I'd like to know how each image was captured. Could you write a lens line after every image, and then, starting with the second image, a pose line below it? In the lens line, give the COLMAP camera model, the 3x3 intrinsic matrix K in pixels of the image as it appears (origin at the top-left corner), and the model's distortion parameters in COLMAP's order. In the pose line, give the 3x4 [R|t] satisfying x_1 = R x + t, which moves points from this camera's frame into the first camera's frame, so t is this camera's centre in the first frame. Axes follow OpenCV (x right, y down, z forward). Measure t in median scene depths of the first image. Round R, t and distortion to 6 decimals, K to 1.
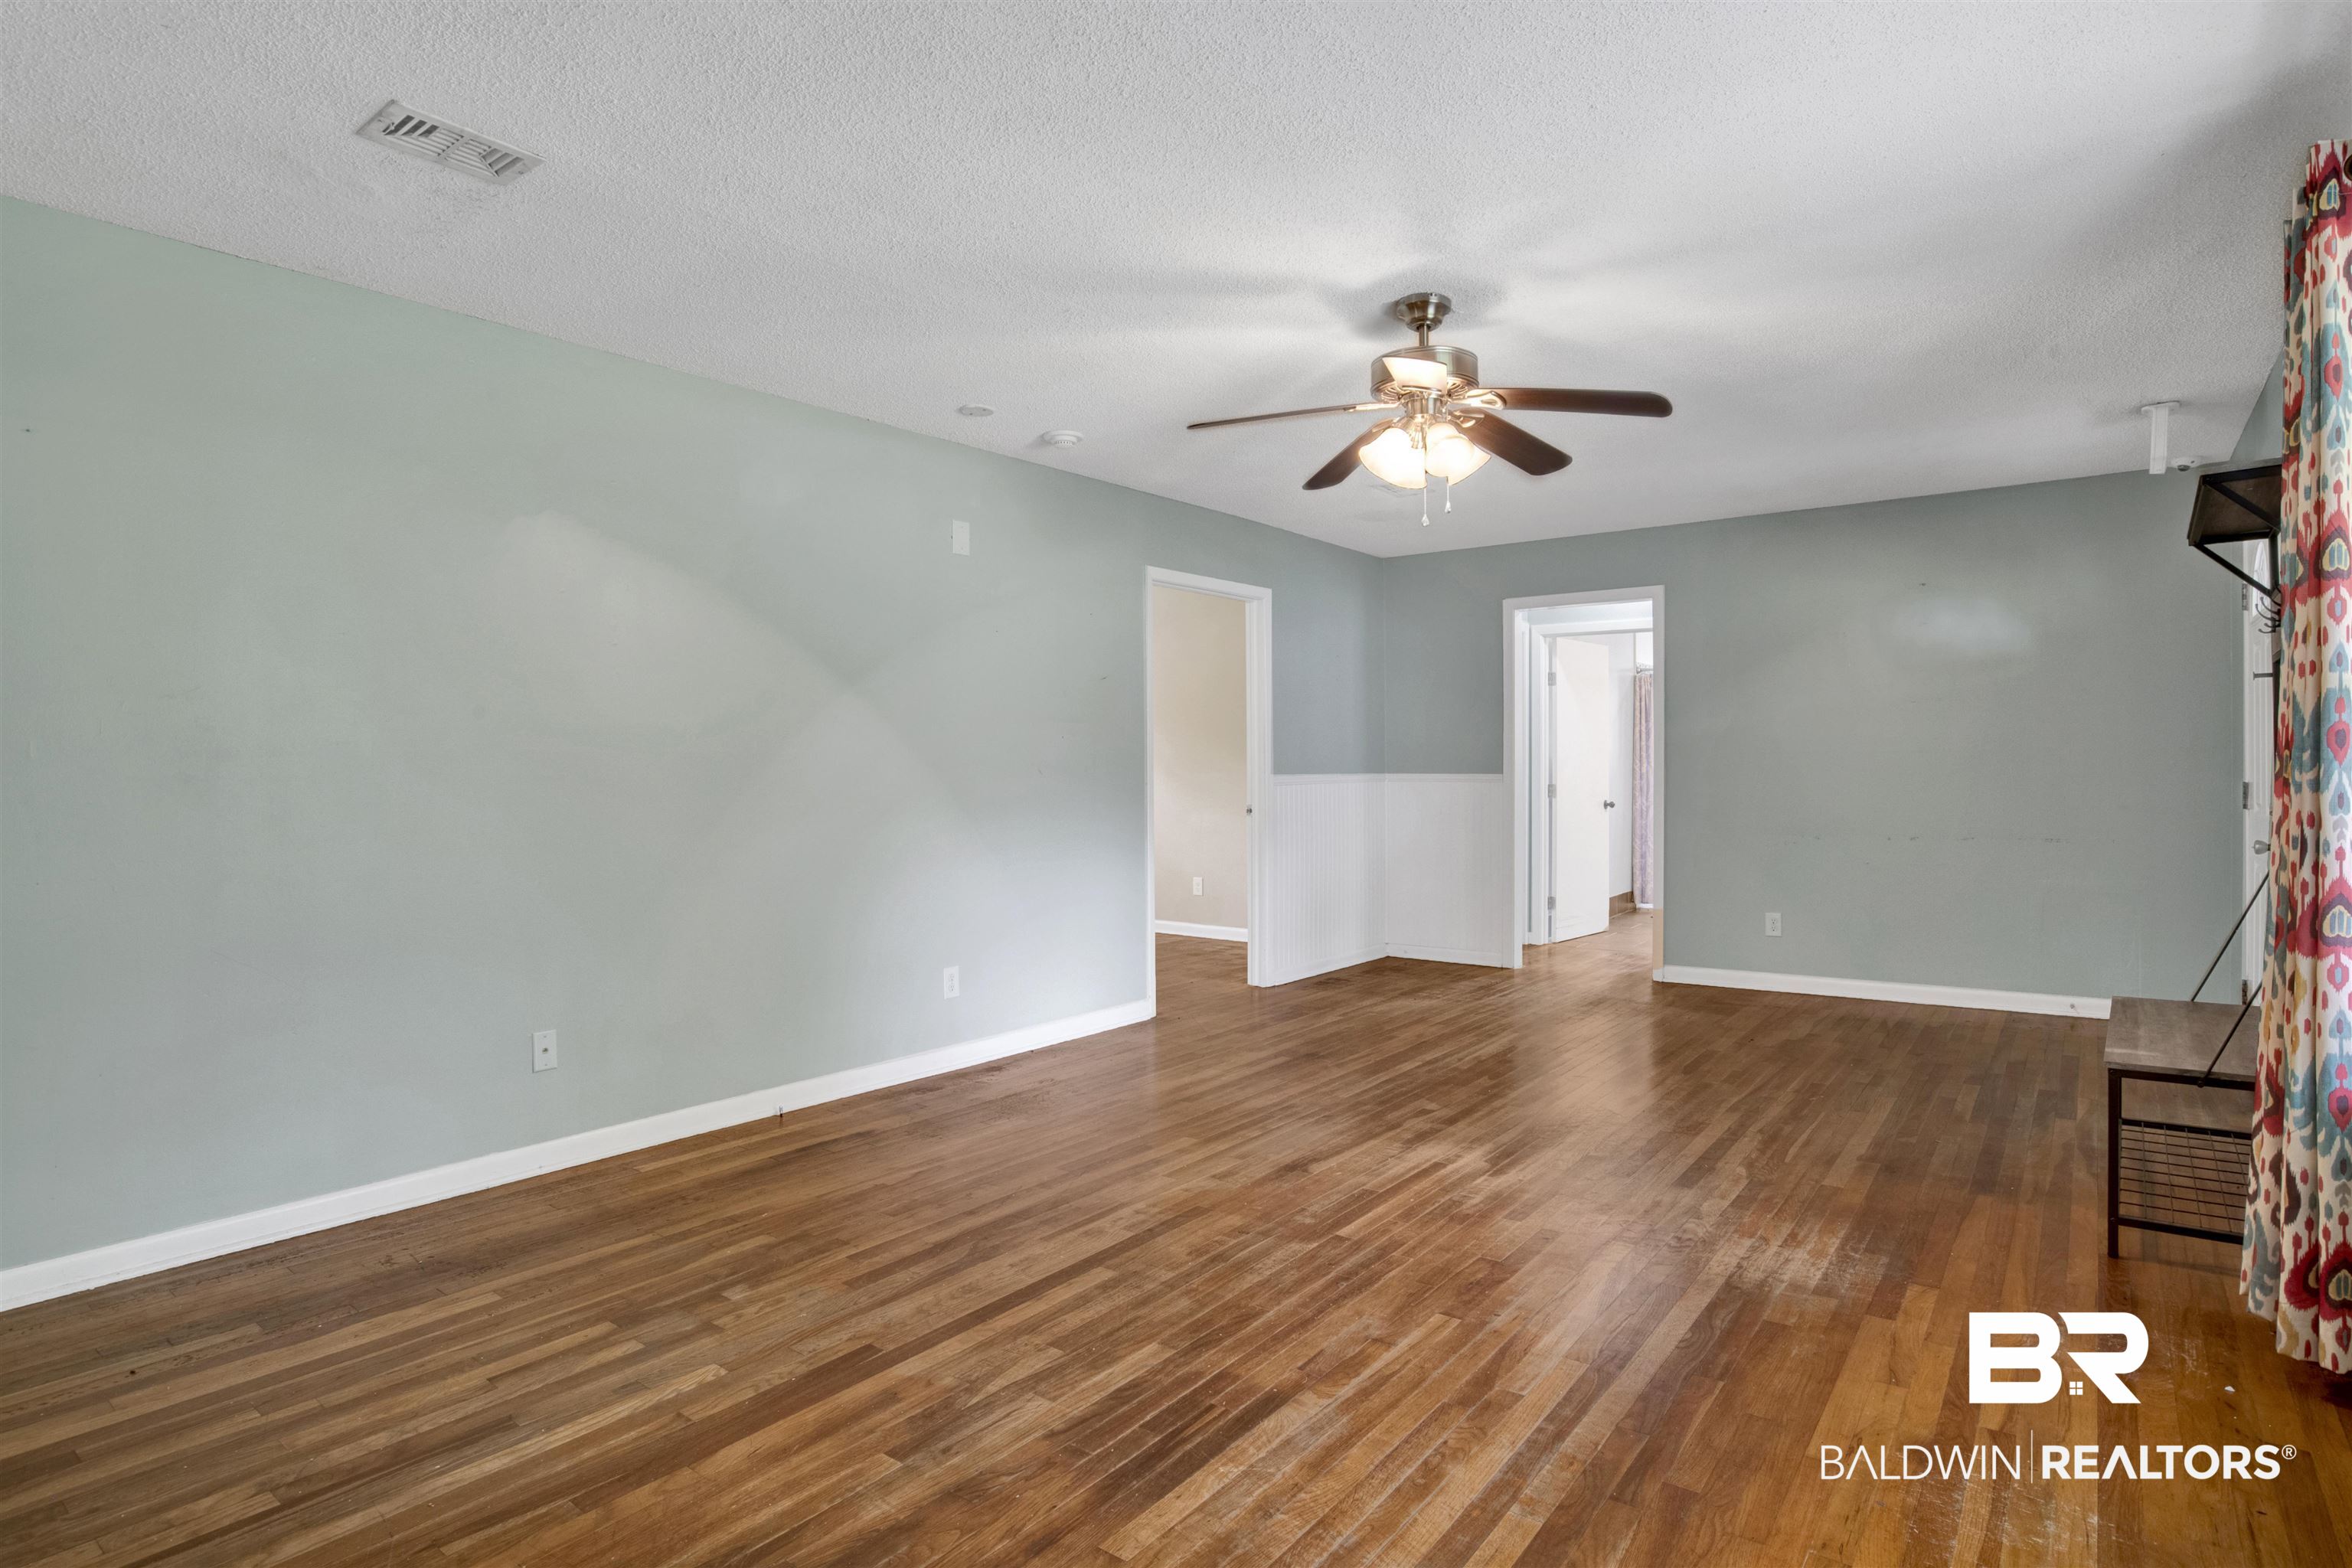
lens RADIAL K [[1212.4, 0, 1189.3], [0, 1212.4, 757.4], [0, 0, 1]] dist [-0.064910, 0.020831]
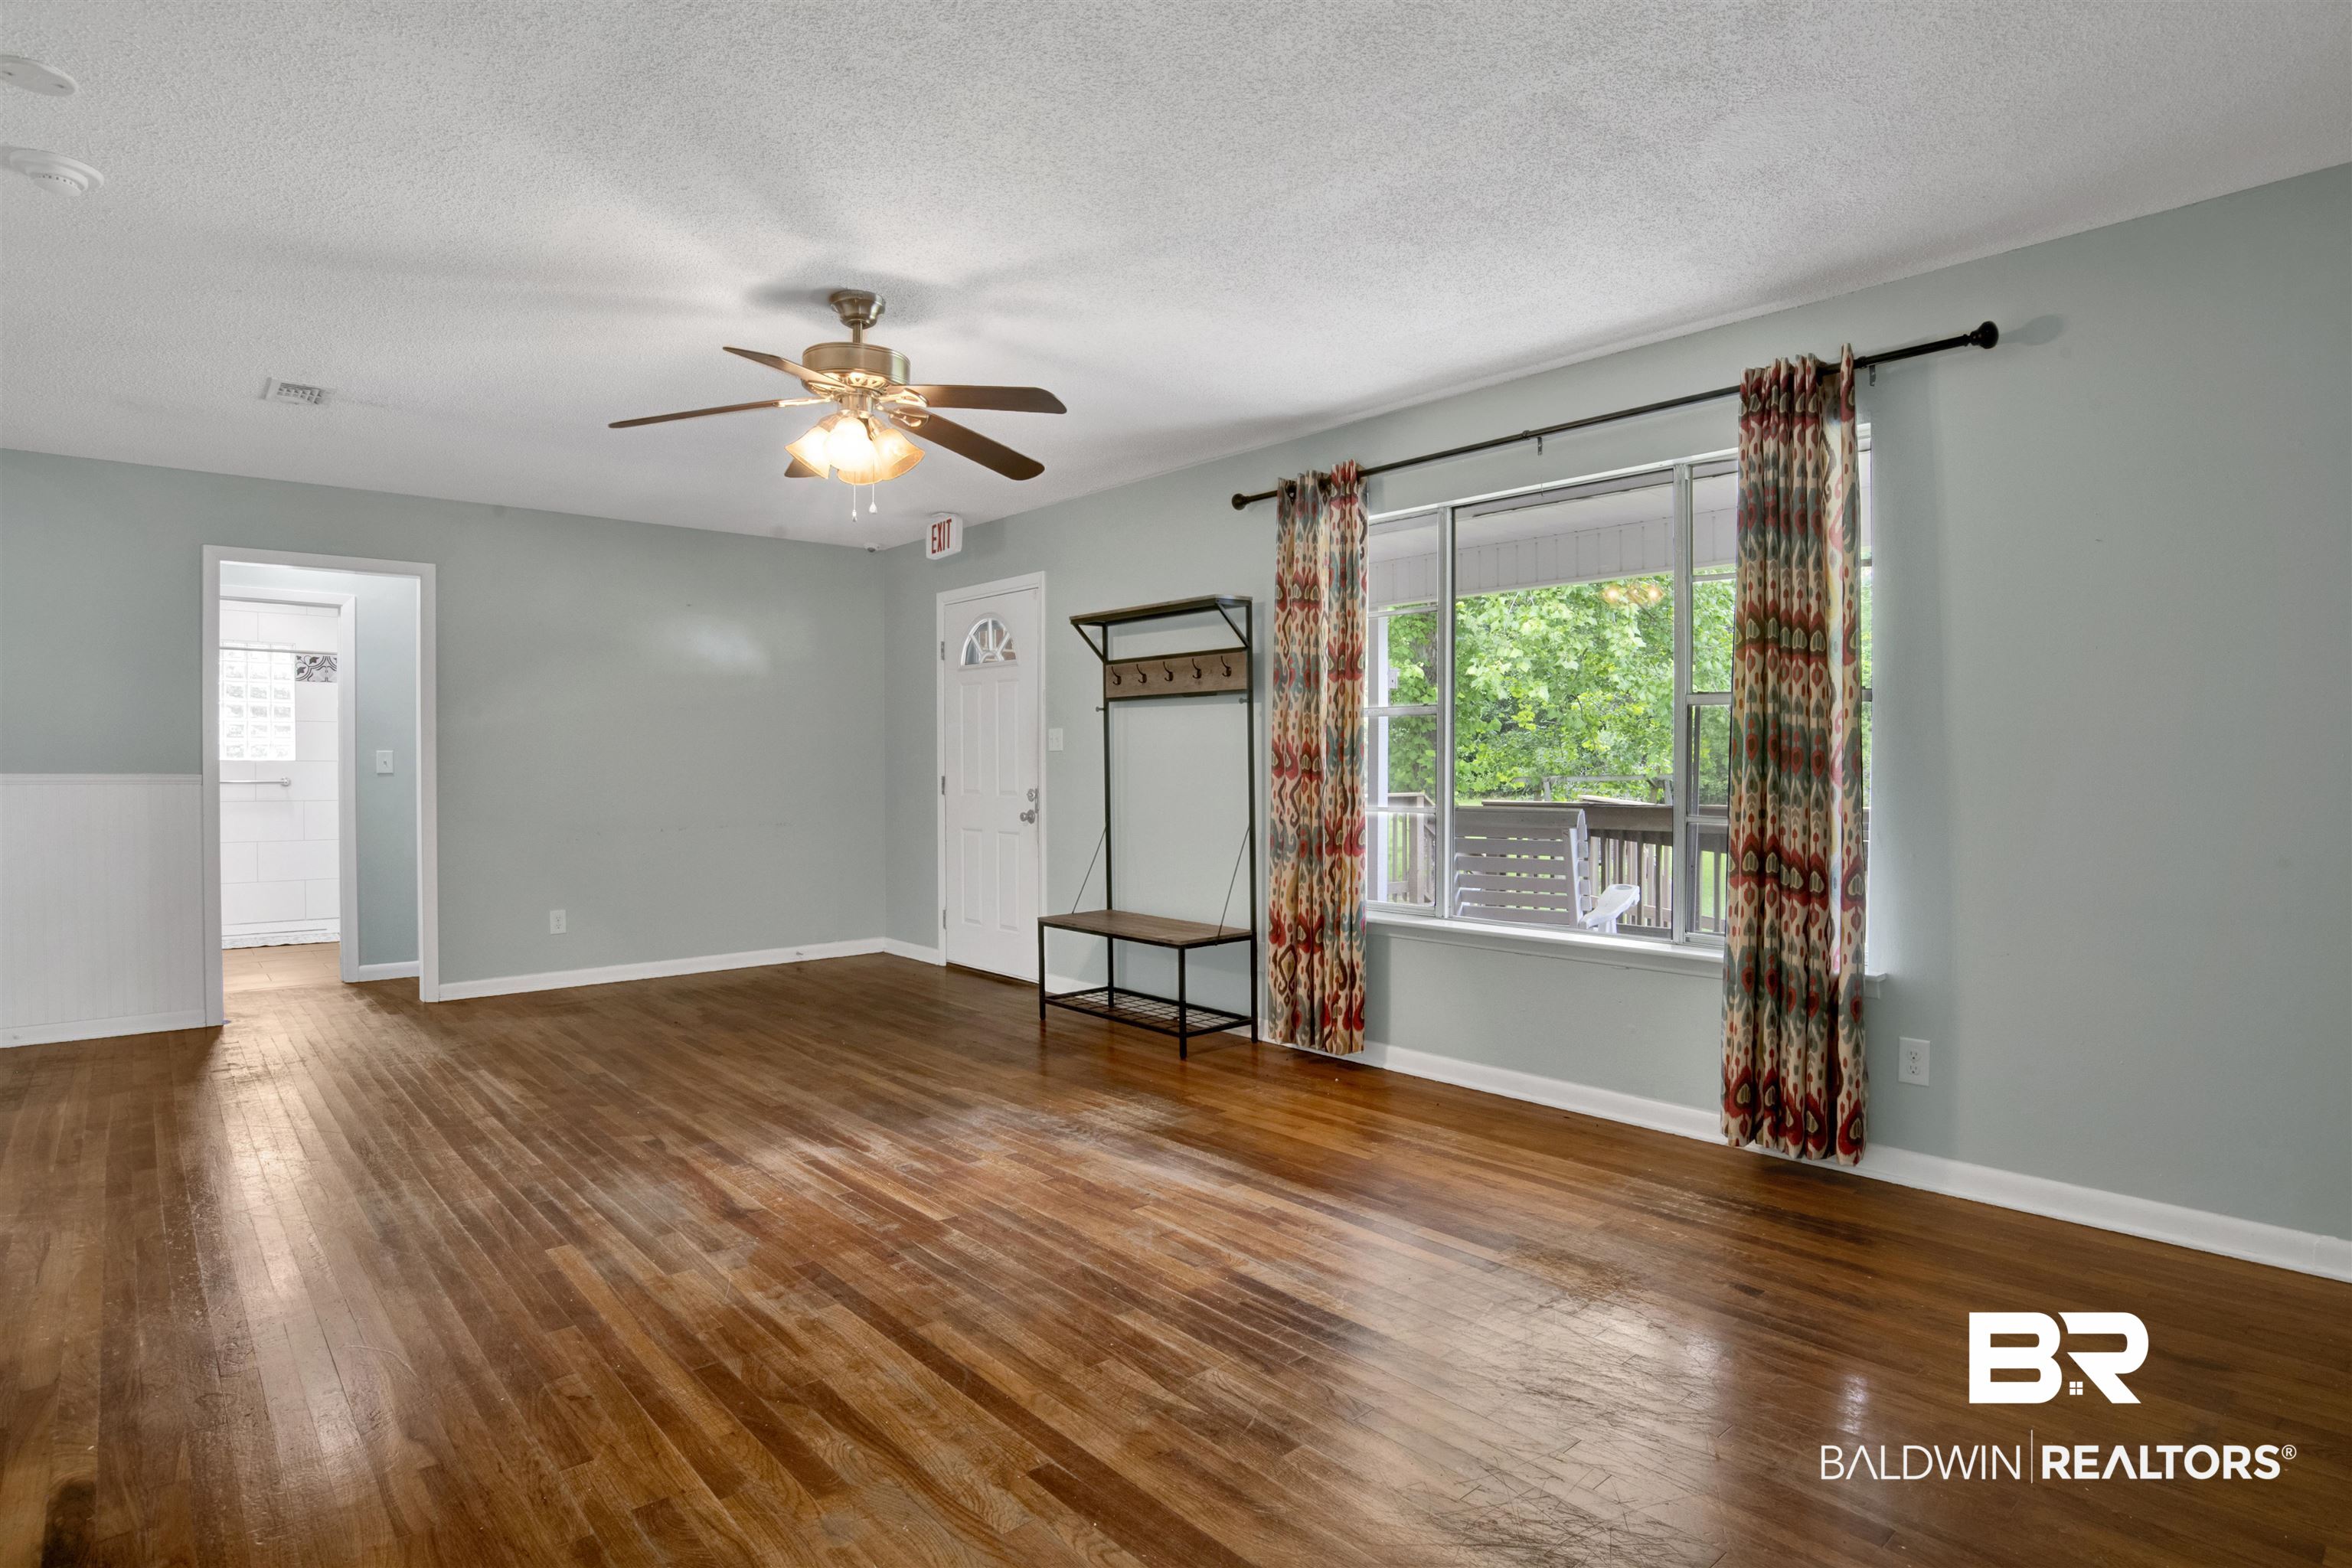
lens RADIAL K [[1233.7, 0, 1174.9], [0, 1233.7, 775.3], [0, 0, 1]] dist [-0.065129, 0.020365]
pose [[0.201485, -0.000816, 0.979491, -0.873085], [-0.009164, 0.999954, 0.002718, 0.019811], [-0.979449, -0.009523, 0.201469, 0.624815]]
